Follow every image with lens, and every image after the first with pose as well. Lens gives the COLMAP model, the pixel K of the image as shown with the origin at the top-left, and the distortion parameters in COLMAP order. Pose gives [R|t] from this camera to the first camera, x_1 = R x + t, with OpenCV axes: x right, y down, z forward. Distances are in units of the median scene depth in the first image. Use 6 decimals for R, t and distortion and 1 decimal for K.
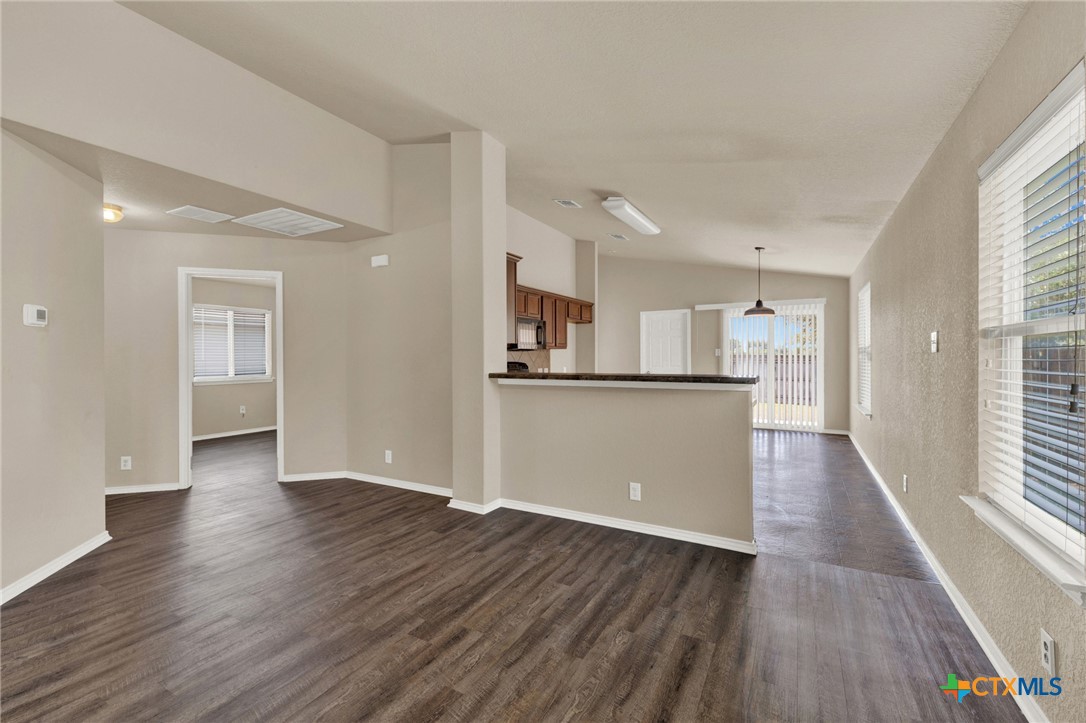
lens RADIAL K [[463.5, 0, 536.7], [0, 463.5, 360.7], [0, 0, 1]] dist [0.001525, 0.000113]
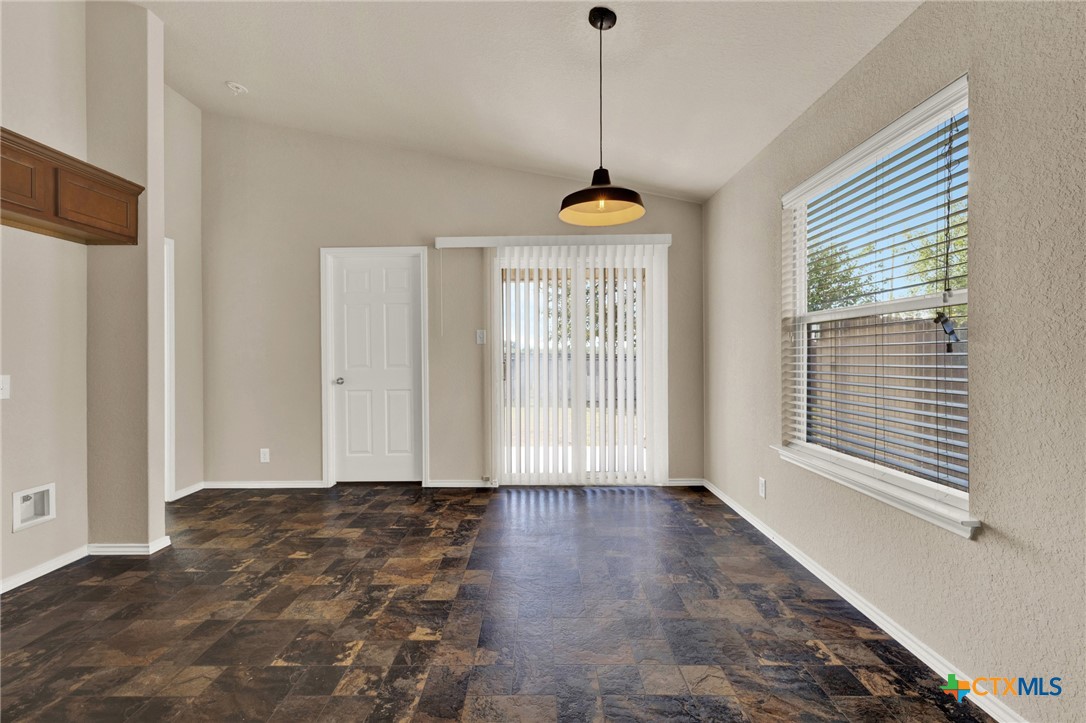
lens RADIAL K [[463.2, 0, 535.0], [0, 463.2, 353.6], [0, 0, 1]] dist [0.001762, -0.000107]
pose [[0.876802, -0.001792, 0.480849, 0.231294], [0.008765, 0.999886, -0.012255, 0.007682], [-0.480772, 0.014960, 0.876718, 0.613679]]
